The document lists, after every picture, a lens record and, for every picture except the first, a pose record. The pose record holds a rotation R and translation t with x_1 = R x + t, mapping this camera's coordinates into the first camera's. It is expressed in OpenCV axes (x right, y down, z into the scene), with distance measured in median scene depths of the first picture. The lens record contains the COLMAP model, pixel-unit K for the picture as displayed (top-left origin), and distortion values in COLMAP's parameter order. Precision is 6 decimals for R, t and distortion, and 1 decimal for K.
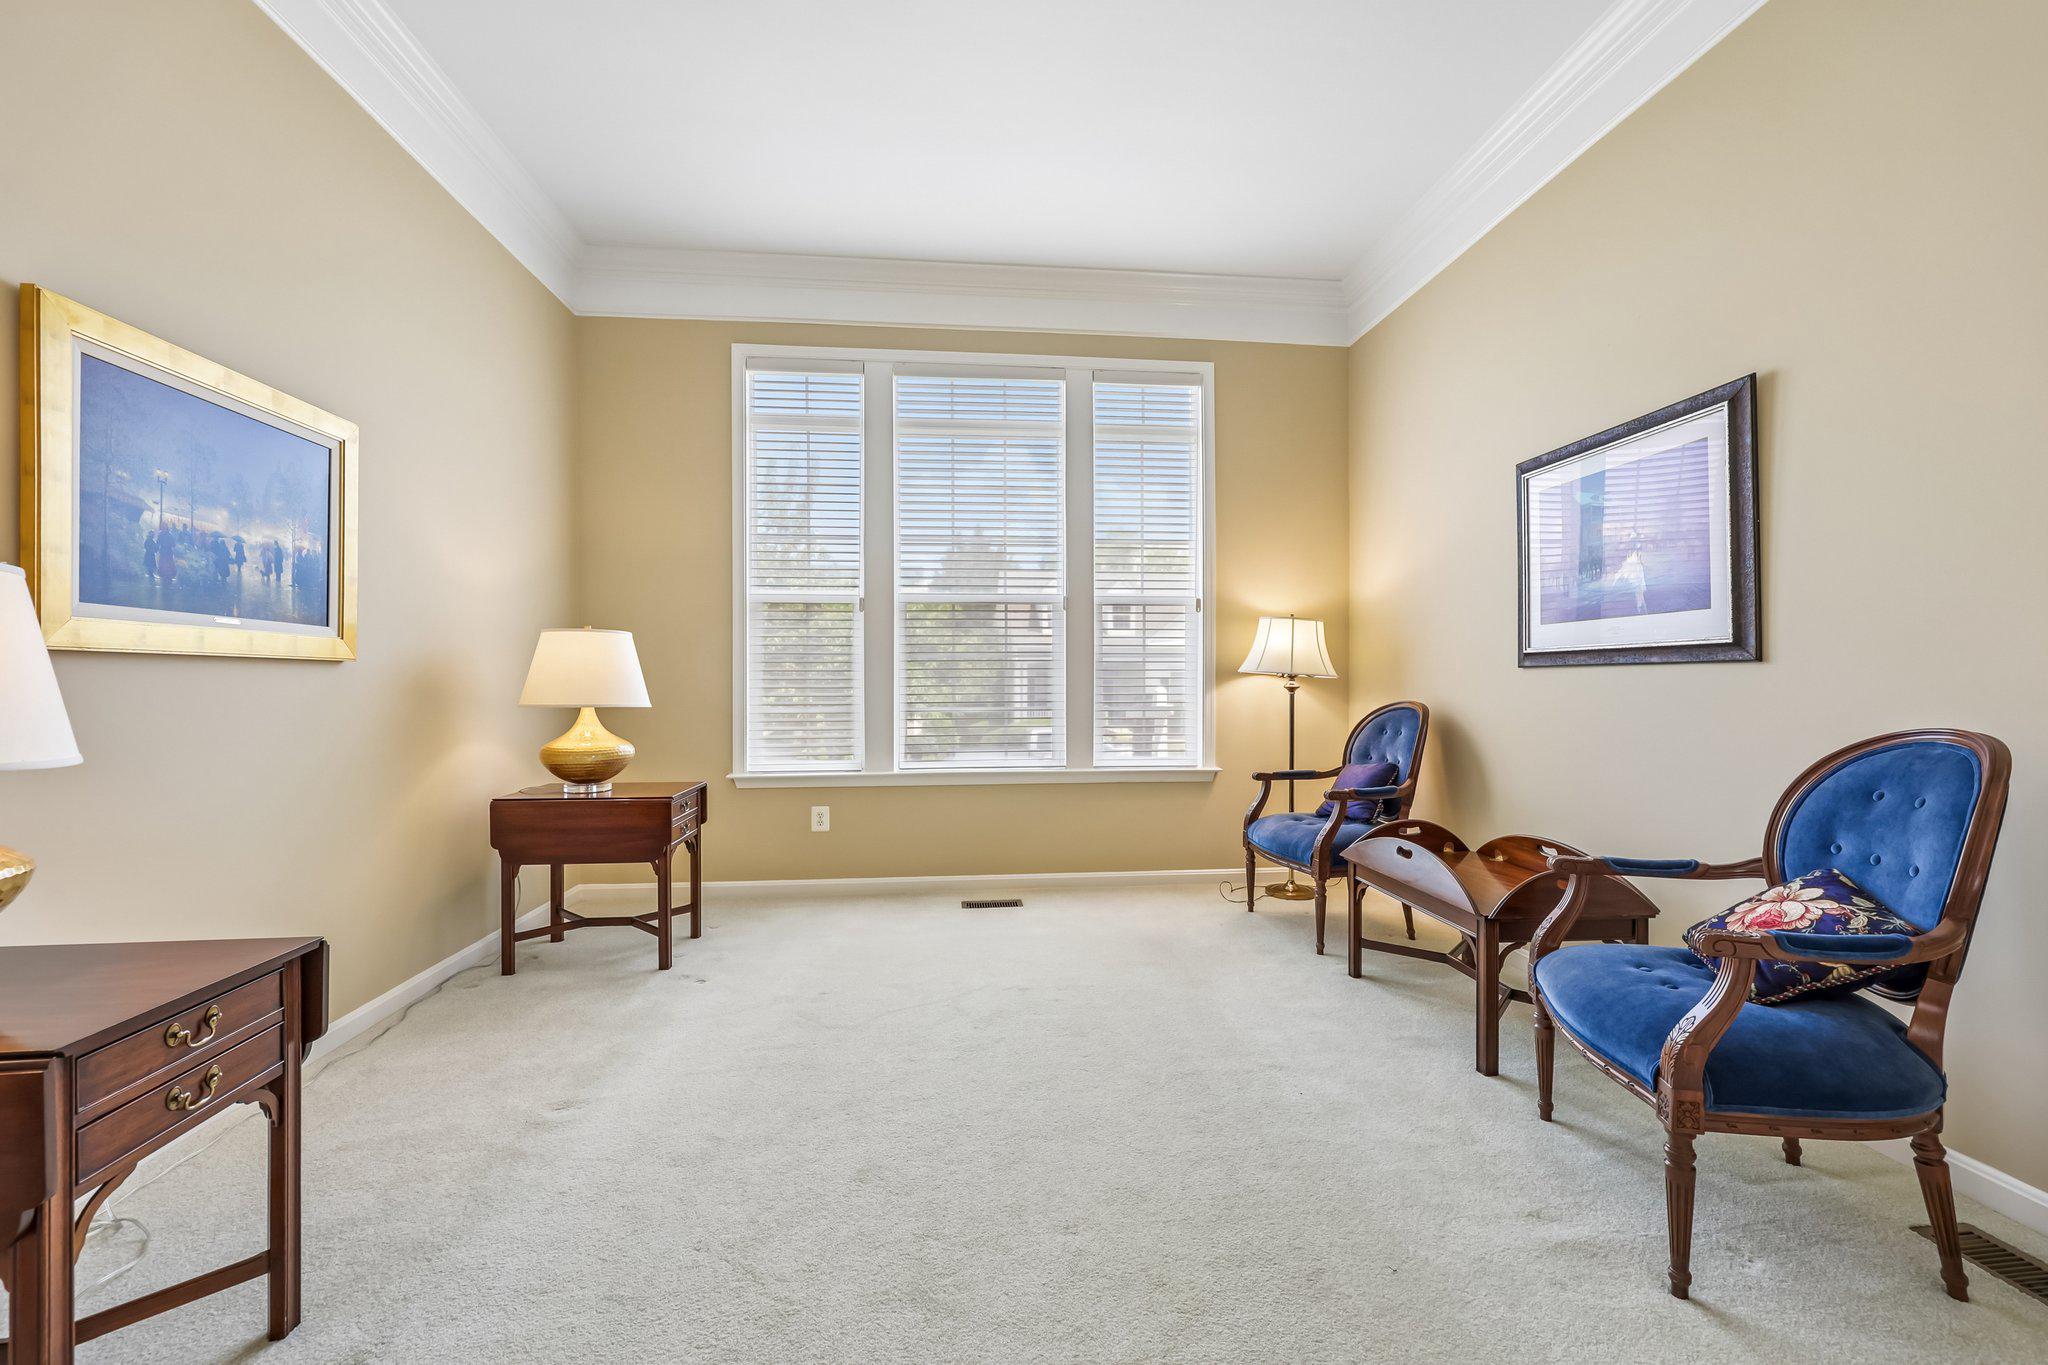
lens RADIAL K [[831.3, 0, 1015.4], [0, 831.3, 684.6], [0, 0, 1]] dist [0.000015, 0.000079]
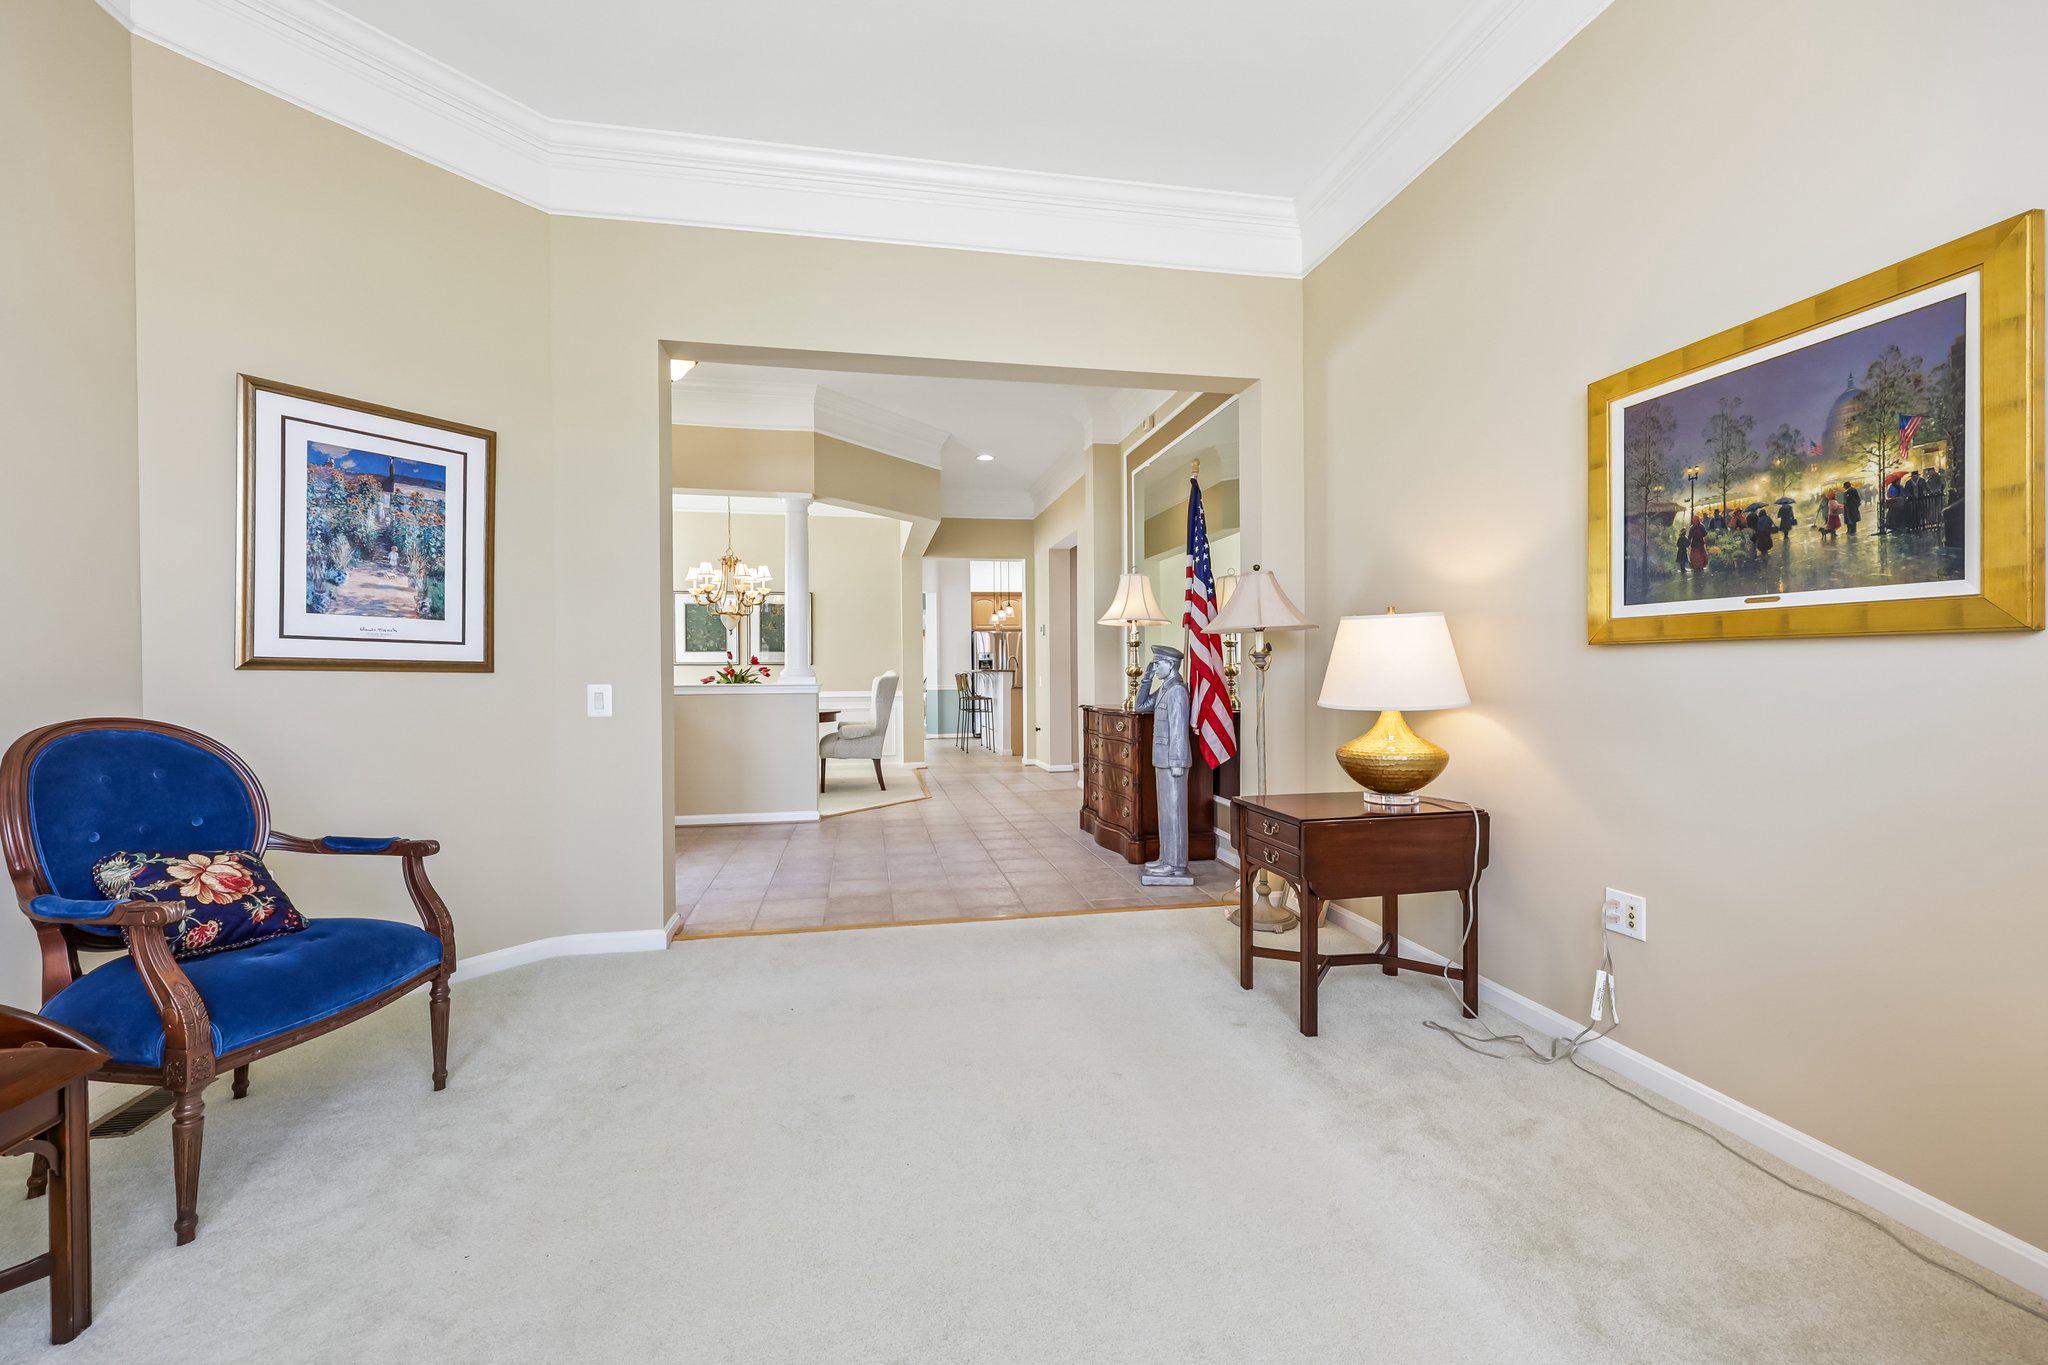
lens RADIAL K [[841.5, 0, 1037.7], [0, 841.5, 673.1], [0, 0, 1]] dist [0.001773, 0.000026]
pose [[-0.990940, 0.013529, -0.133620, -0.057453], [0.012810, 0.999898, 0.006236, -0.014179], [0.133691, 0.004468, -0.991013, 1.845189]]
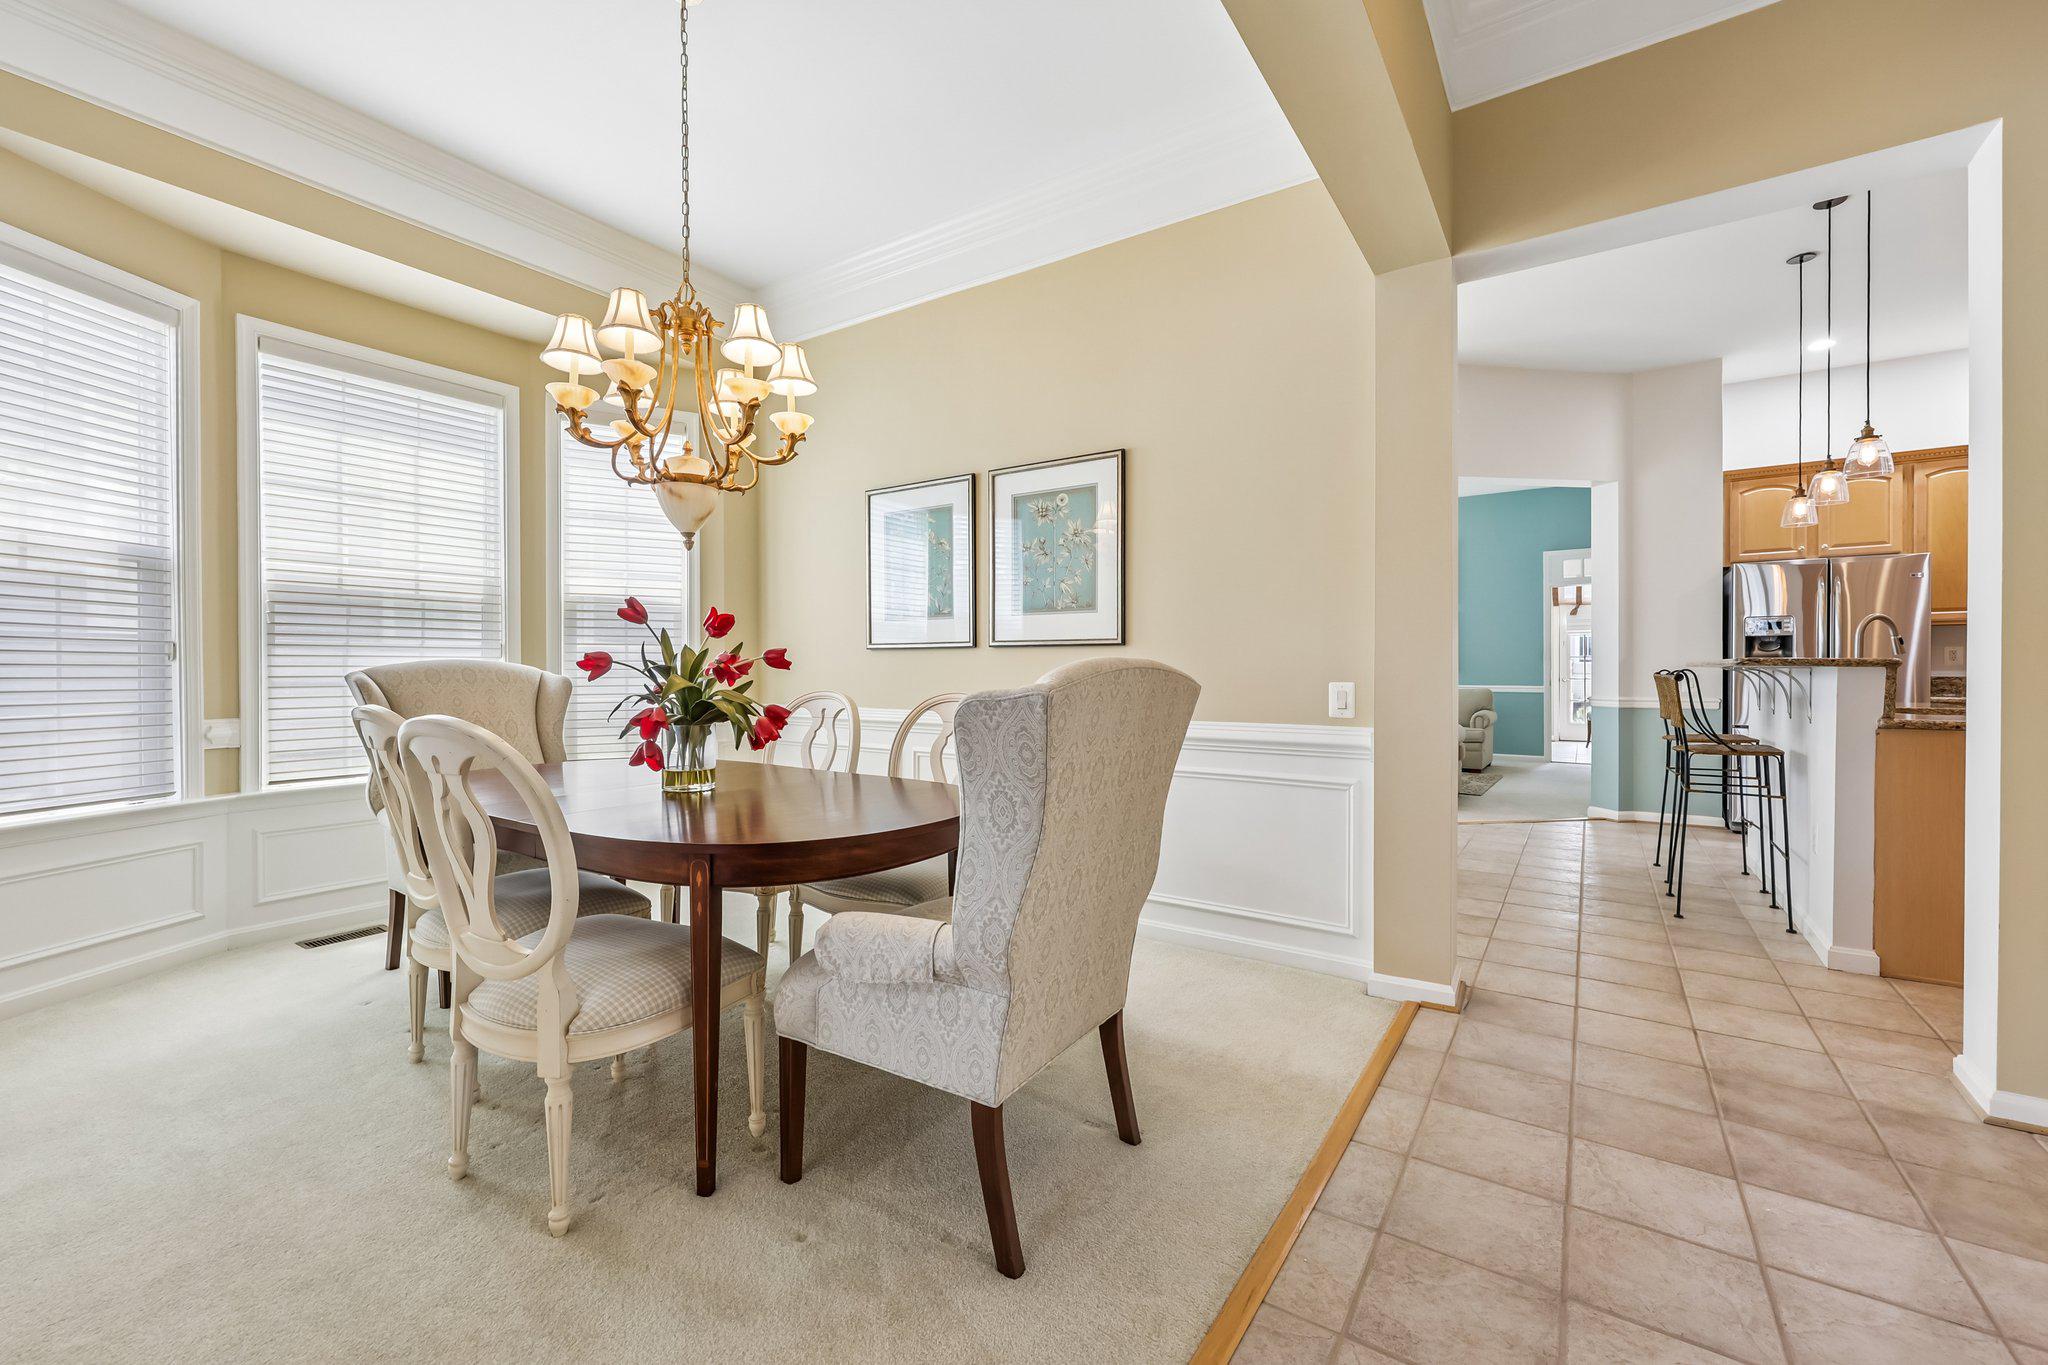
lens RADIAL K [[841.5, 0, 1037.7], [0, 841.5, 673.1], [0, 0, 1]] dist [0.001773, 0.000026]
pose [[-0.792462, 0.000339, 0.609921, -0.340047], [0.006926, 0.999940, 0.008443, -0.002576], [-0.609882, 0.010915, -0.792417, -1.406764]]
